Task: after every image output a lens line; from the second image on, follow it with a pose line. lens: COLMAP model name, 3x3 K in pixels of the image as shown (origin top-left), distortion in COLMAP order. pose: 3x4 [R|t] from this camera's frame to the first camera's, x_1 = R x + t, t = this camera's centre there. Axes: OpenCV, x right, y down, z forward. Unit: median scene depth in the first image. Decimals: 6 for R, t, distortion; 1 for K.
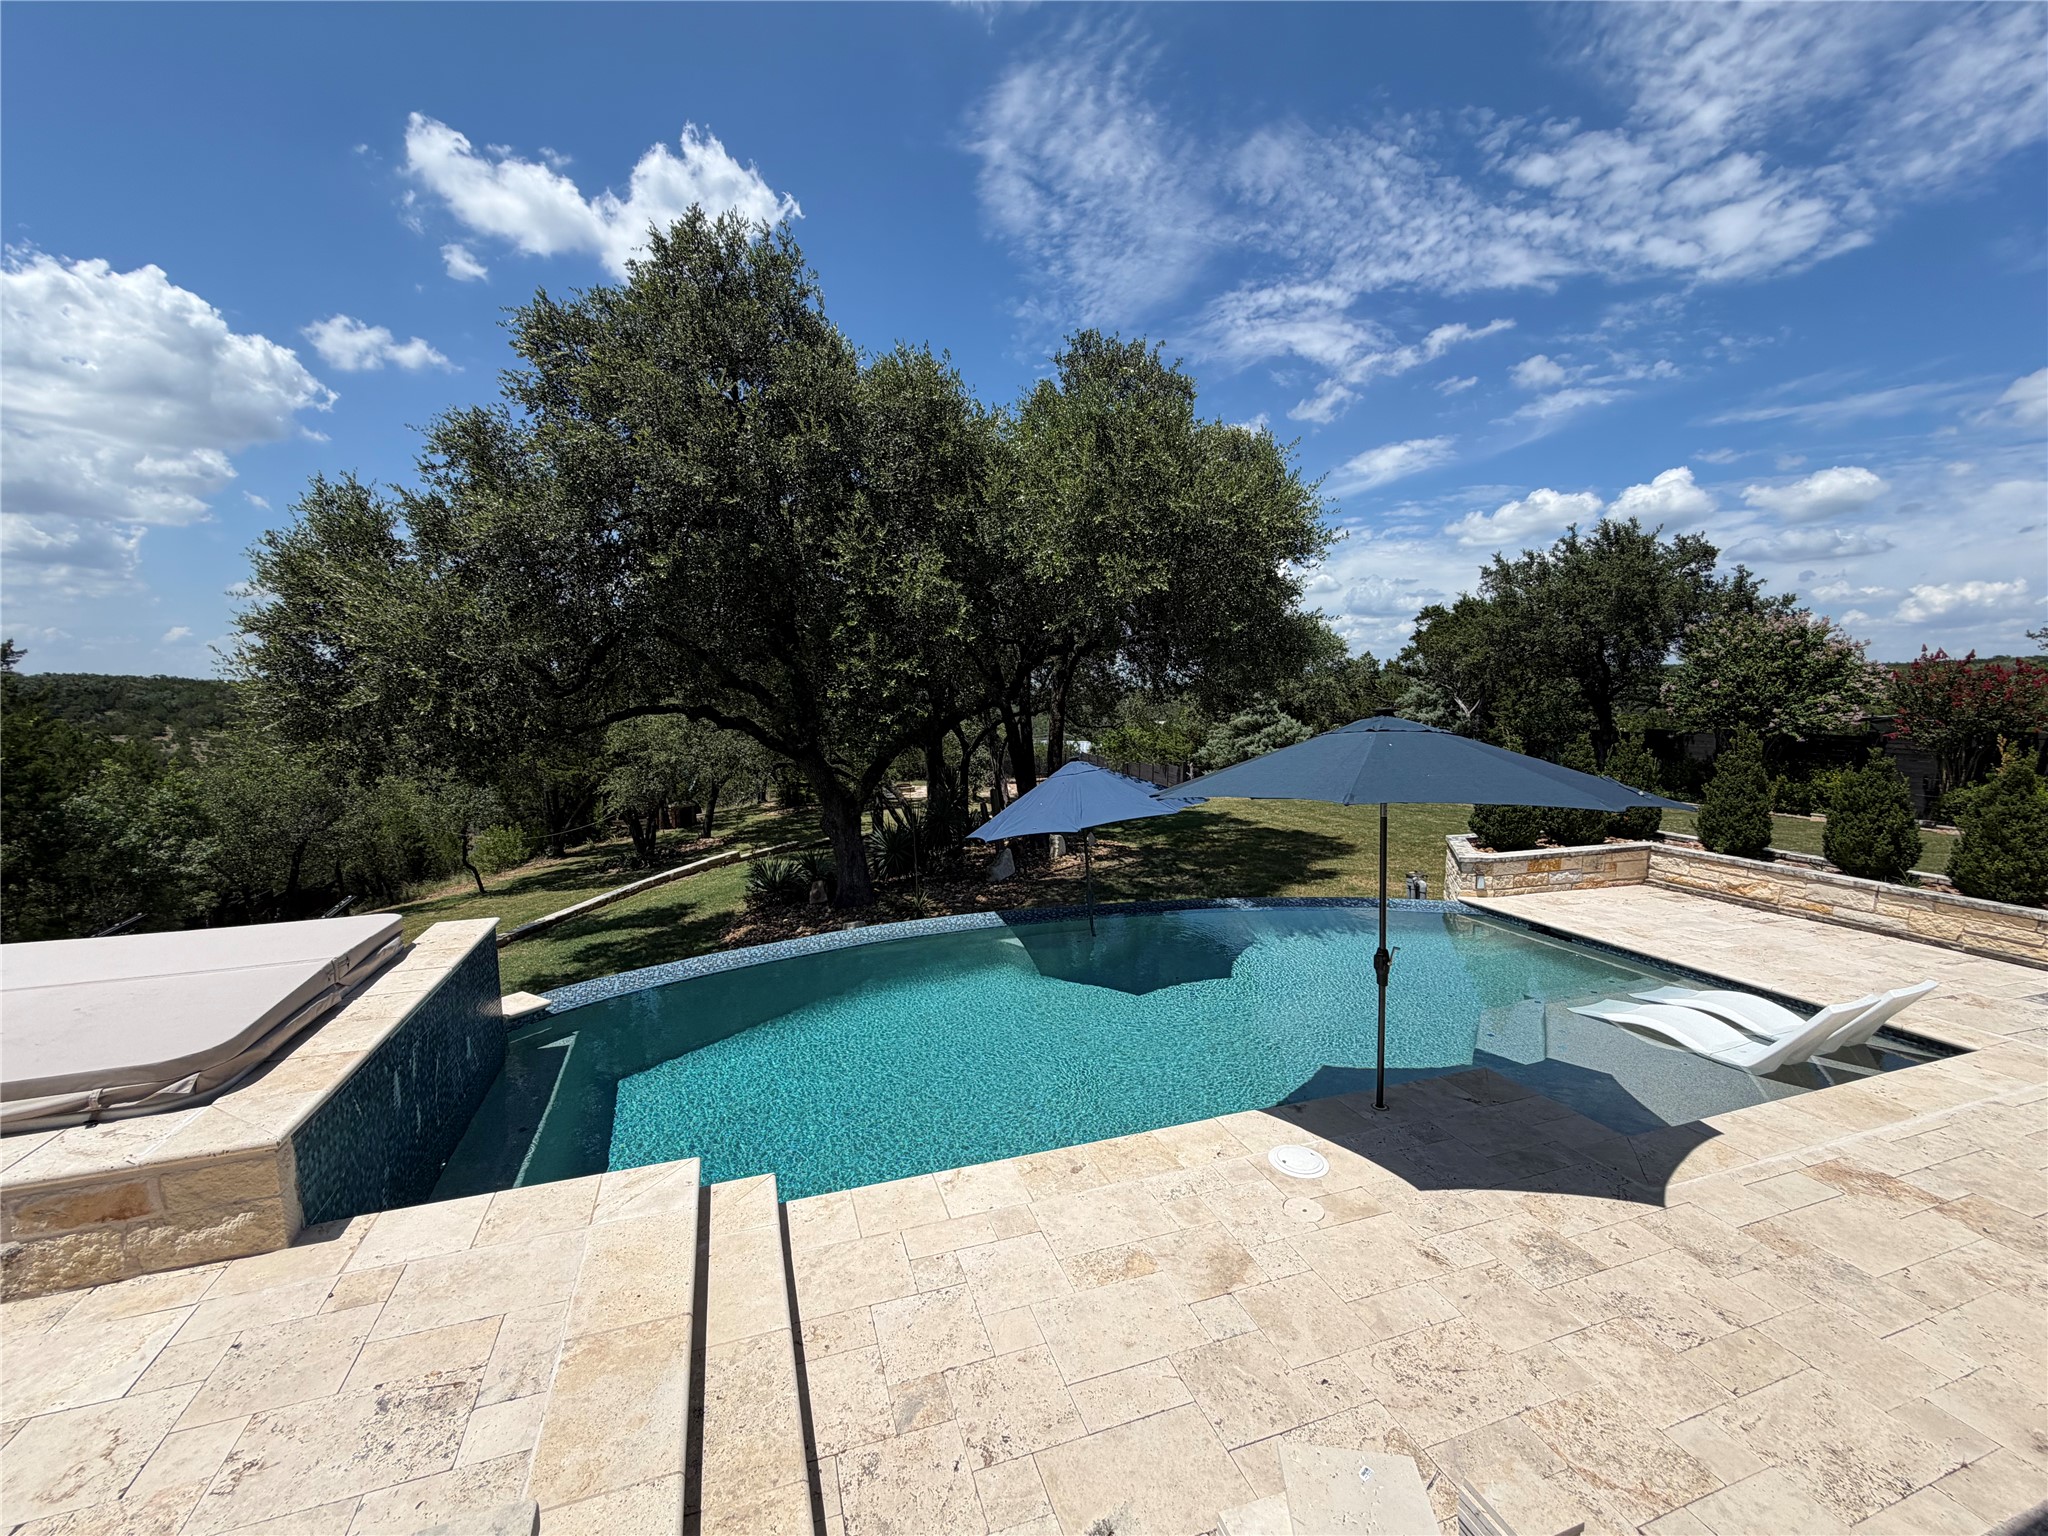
lens RADIAL K [[825.3, 0, 1015.5], [0, 825.3, 760.3], [0, 0, 1]] dist [0.000829, 0.000253]
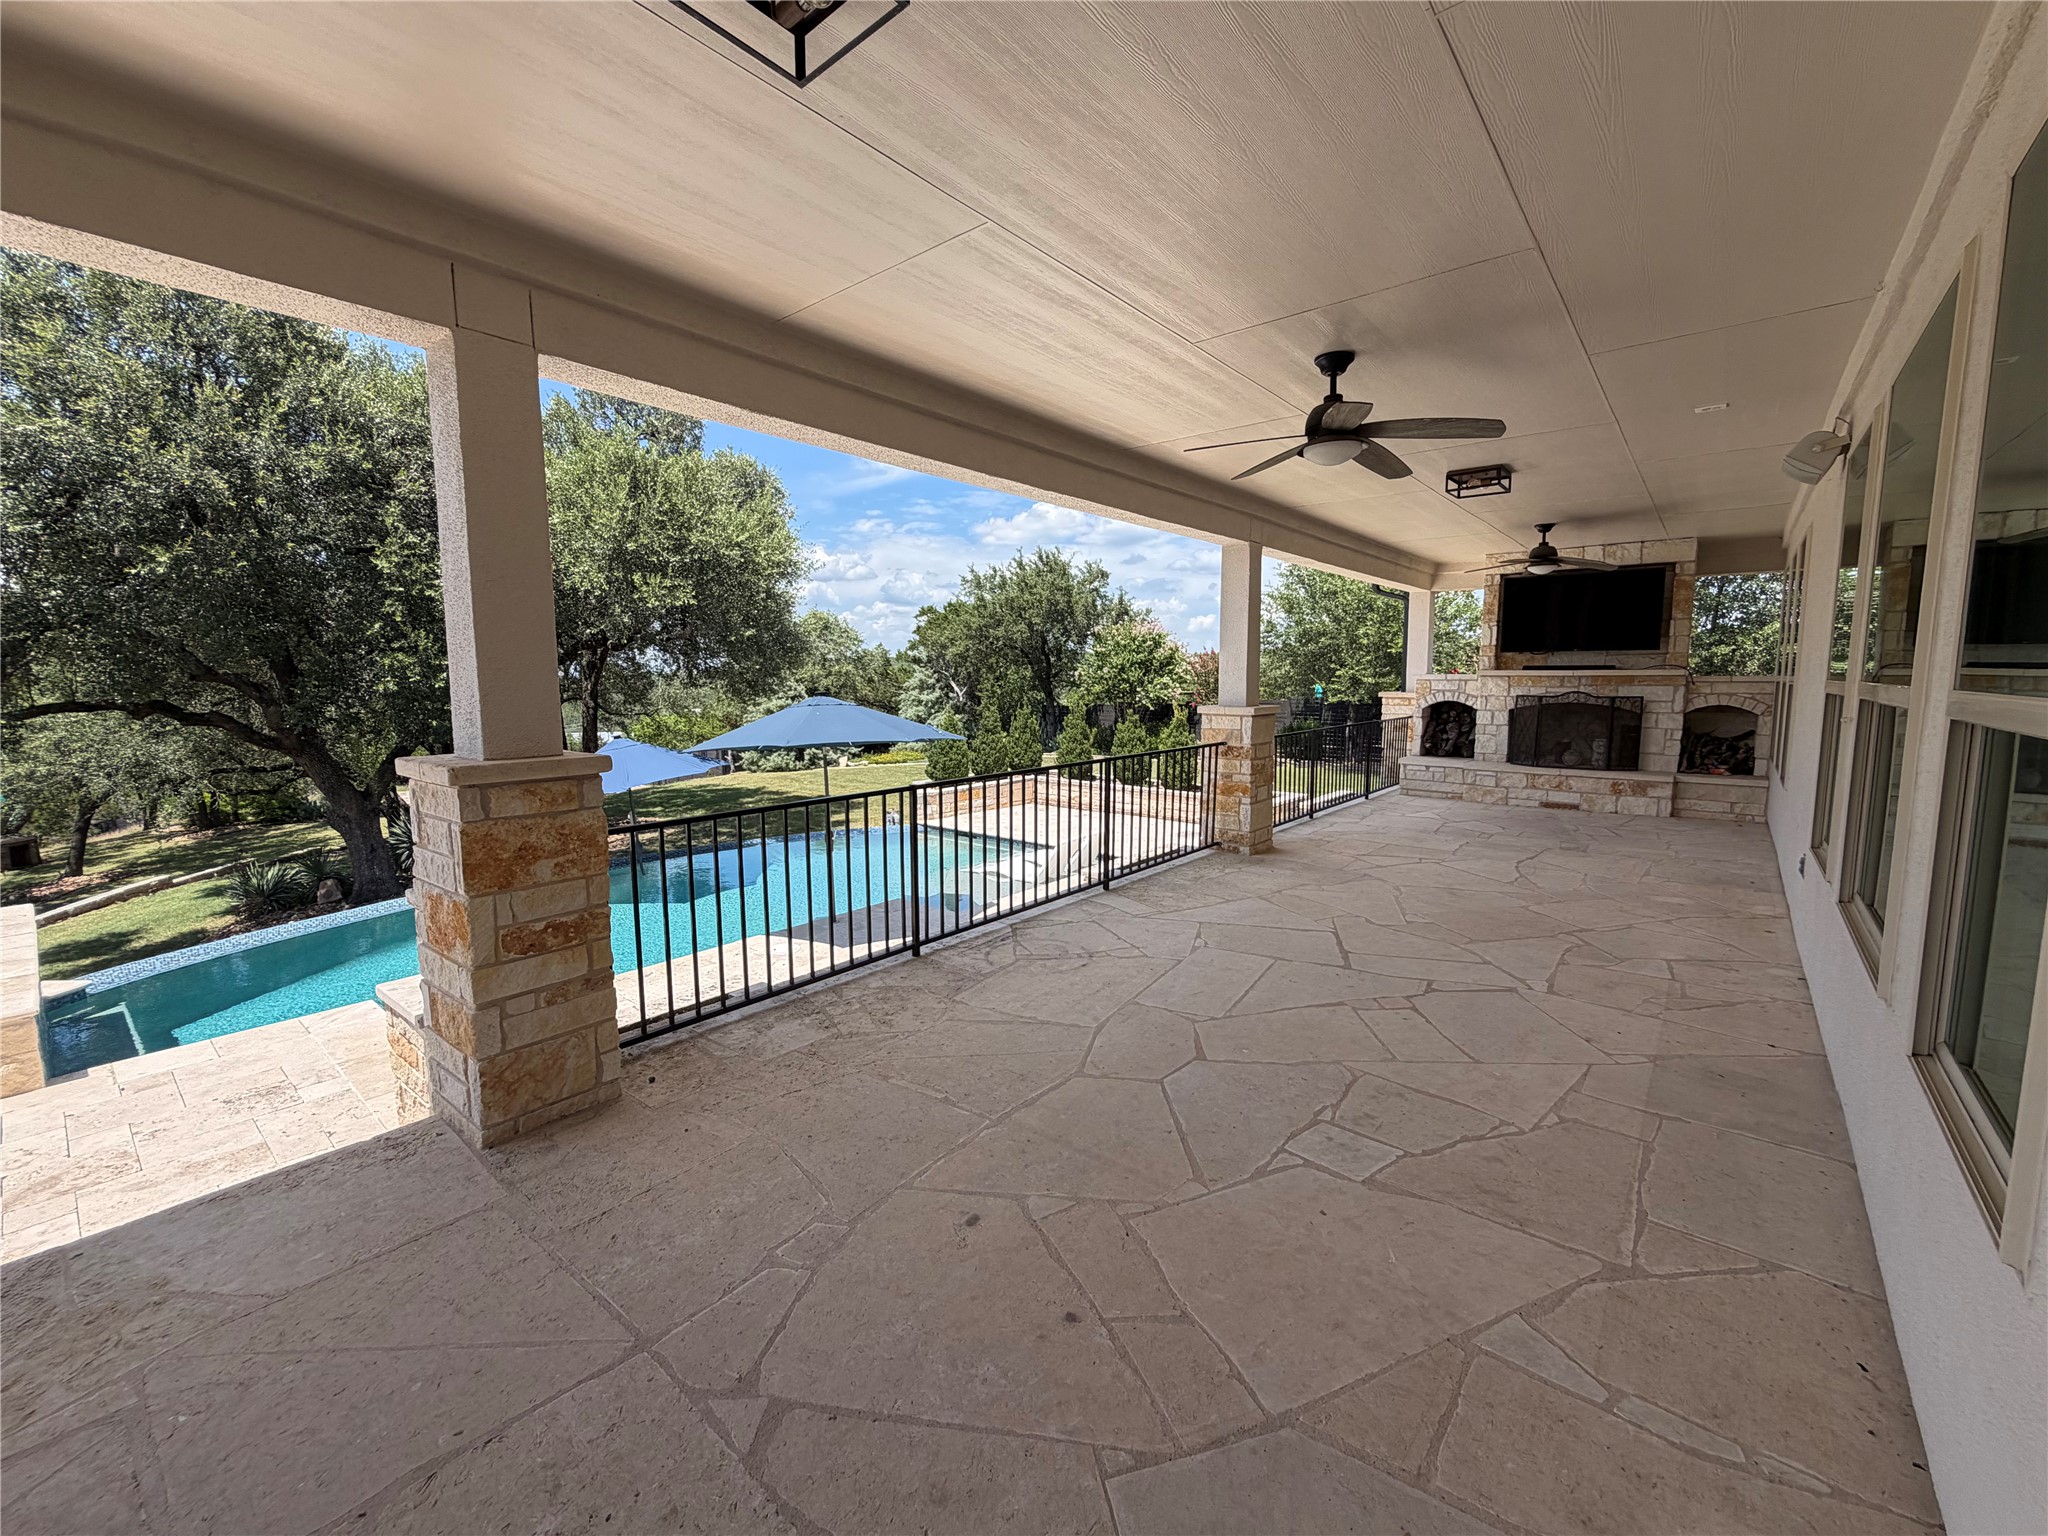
lens RADIAL K [[825.3, 0, 1015.5], [0, 825.3, 760.3], [0, 0, 1]] dist [0.000829, 0.000253]
pose [[0.857056, -0.059346, 0.511793, -0.017805], [0.050438, 0.998237, 0.031288, 0.008593], [-0.512748, -0.001002, 0.858539, -0.122345]]
